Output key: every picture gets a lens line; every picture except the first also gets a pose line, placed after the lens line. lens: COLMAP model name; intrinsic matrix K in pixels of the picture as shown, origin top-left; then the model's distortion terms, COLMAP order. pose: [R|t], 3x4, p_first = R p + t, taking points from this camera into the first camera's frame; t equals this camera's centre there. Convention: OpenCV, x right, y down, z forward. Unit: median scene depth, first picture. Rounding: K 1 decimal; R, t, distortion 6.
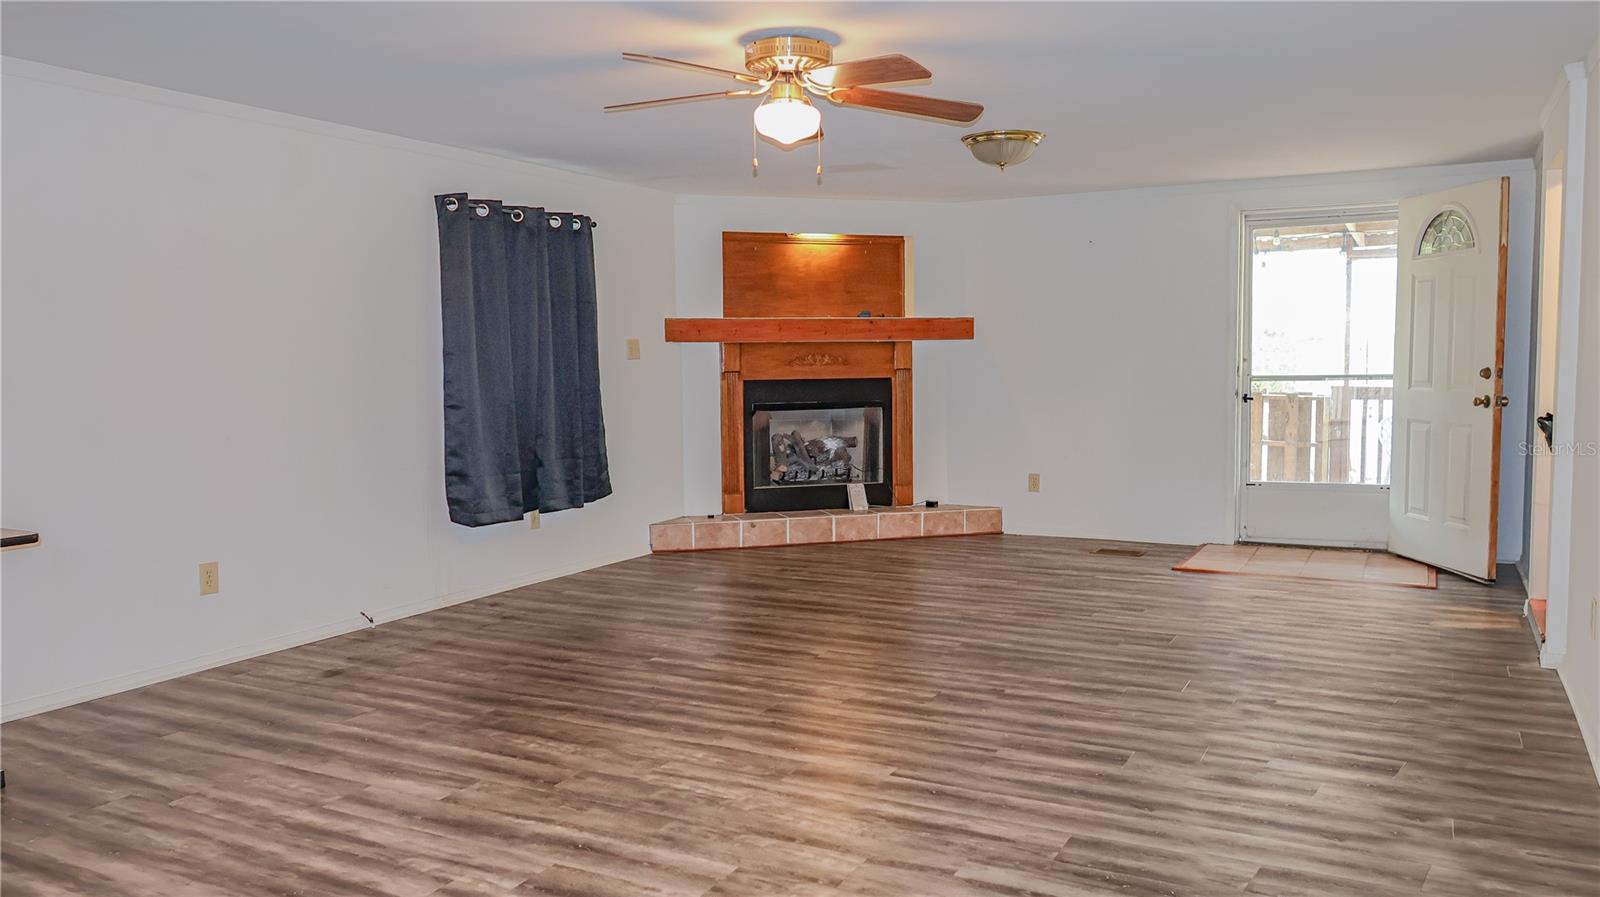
lens RADIAL K [[1248.9, 0, 776.4], [0, 1248.9, 434.9], [0, 0, 1]] dist [-0.002433, -0.008021]
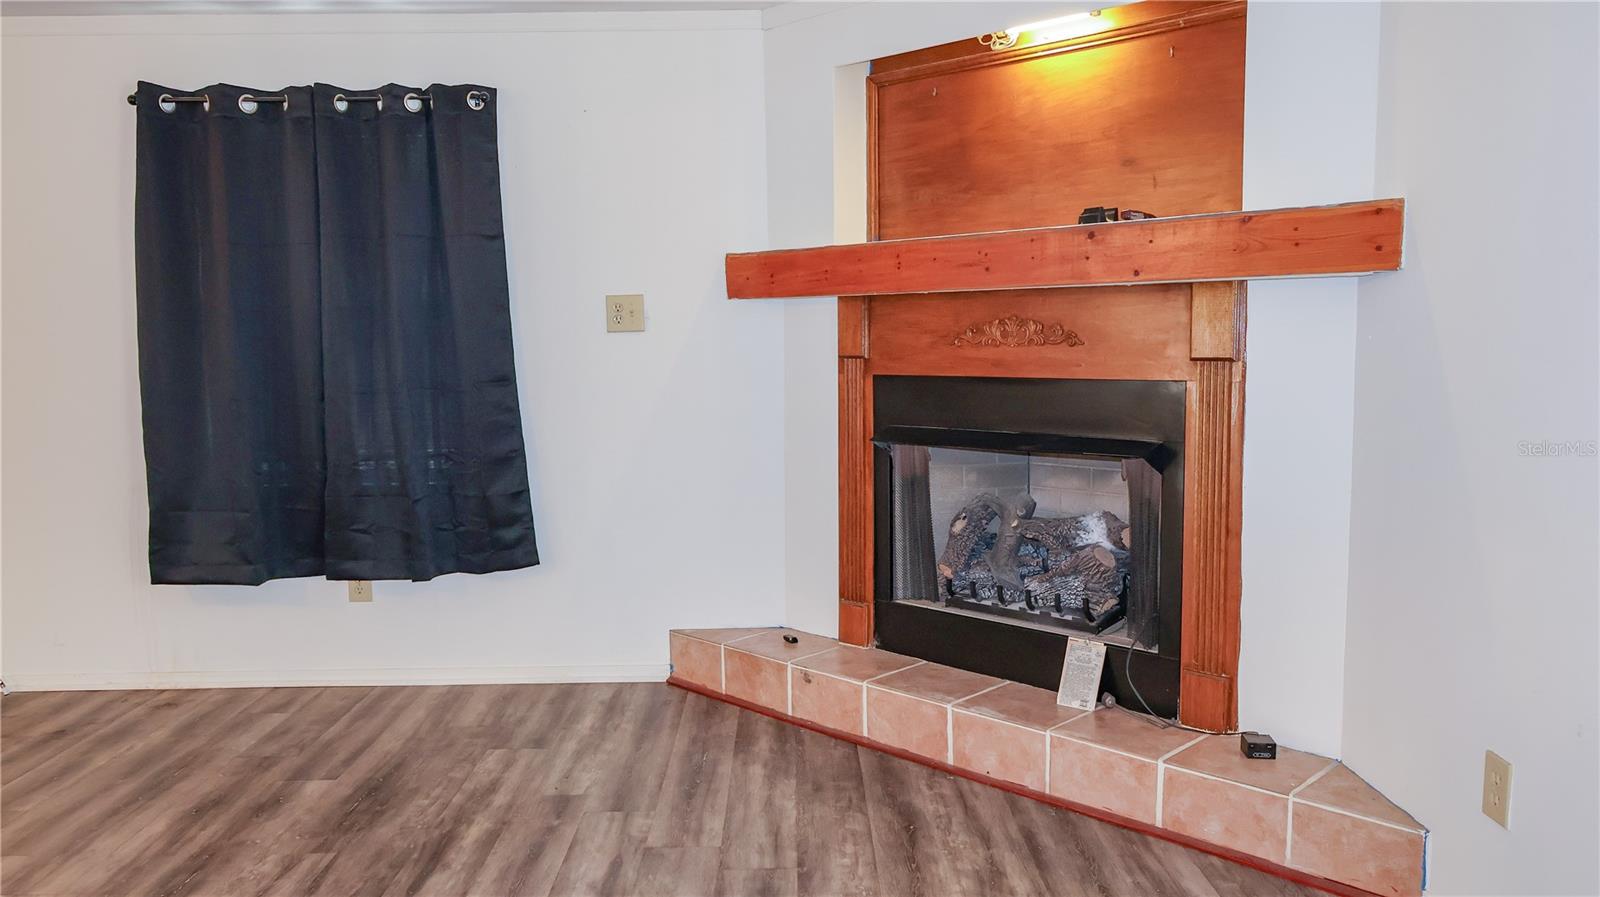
lens RADIAL K [[1203.2, 0, 806.4], [0, 1203.2, 451.5], [0, 0, 1]] dist [-0.002832, -0.002362]
pose [[0.470212, 0.091793, -0.877767, 0.368224], [-0.047224, 0.995768, 0.078835, -0.049501], [0.881289, 0.004382, 0.472557, 0.755740]]
